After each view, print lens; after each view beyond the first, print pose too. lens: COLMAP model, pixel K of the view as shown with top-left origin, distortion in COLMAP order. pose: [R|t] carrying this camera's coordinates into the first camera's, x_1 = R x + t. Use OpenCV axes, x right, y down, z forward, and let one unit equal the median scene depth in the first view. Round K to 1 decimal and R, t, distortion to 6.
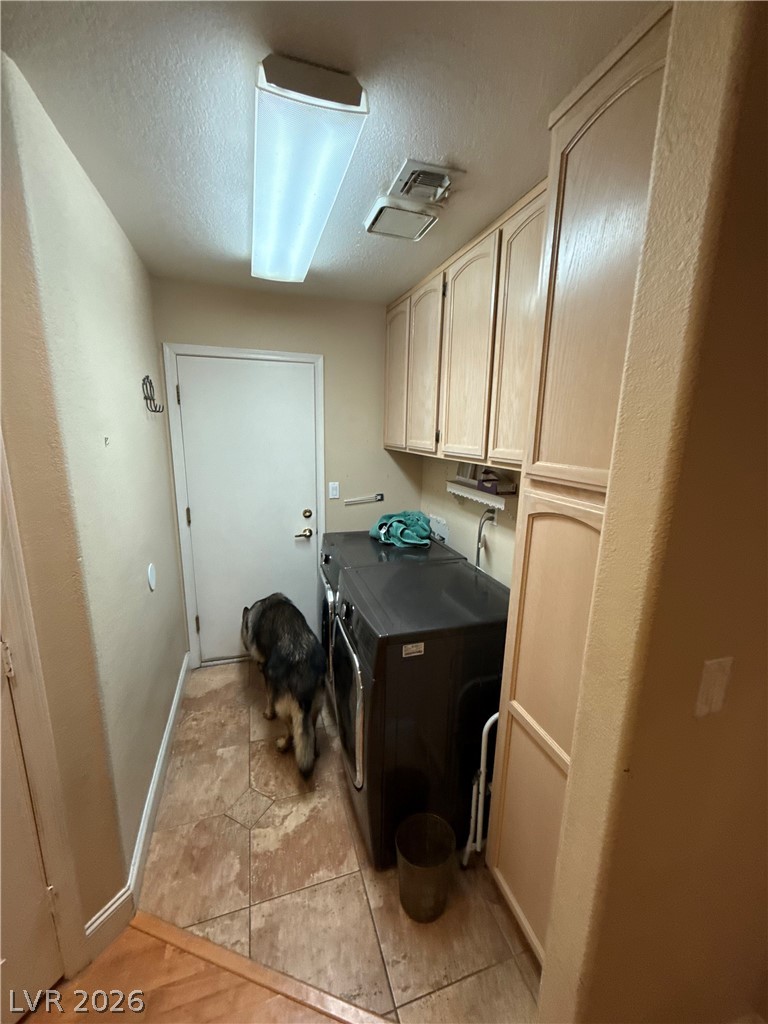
lens RADIAL K [[408.0, 0, 383.8], [0, 408.0, 515.4], [0, 0, 1]] dist [0.002540, -0.000201]
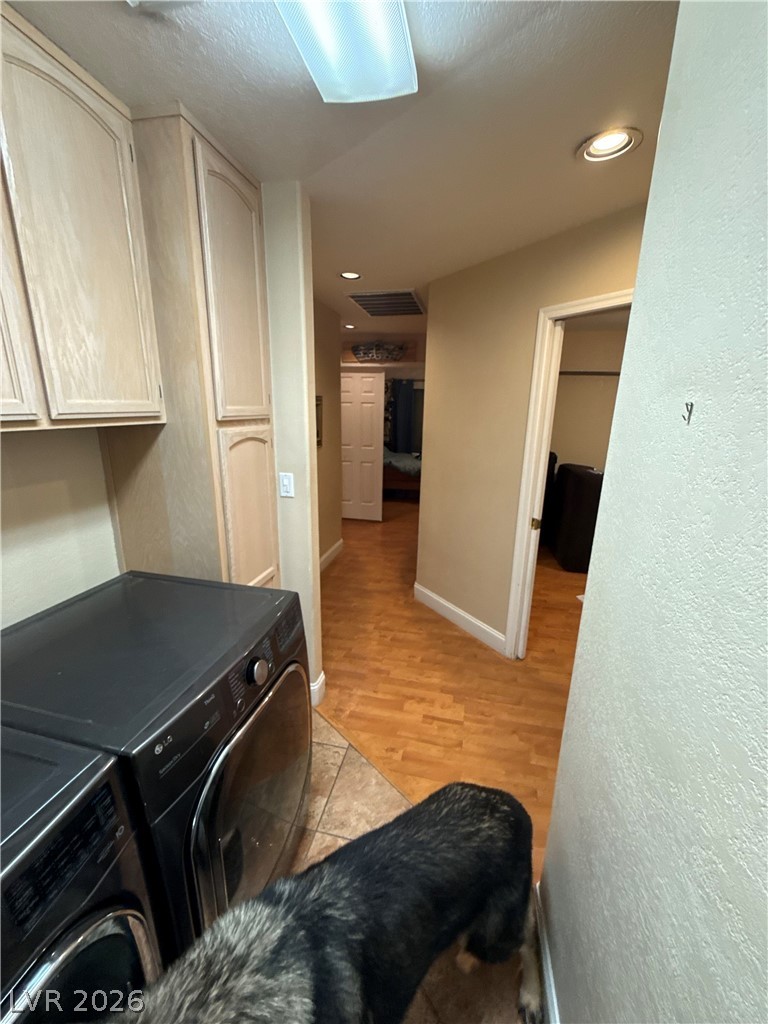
lens RADIAL K [[408.0, 0, 383.8], [0, 408.0, 515.4], [0, 0, 1]] dist [0.002540, -0.000201]
pose [[-0.858200, -0.170497, 0.484173, -0.605952], [0.071781, 0.894098, 0.442082, -0.285699], [-0.508271, 0.414149, -0.755077, 1.473584]]
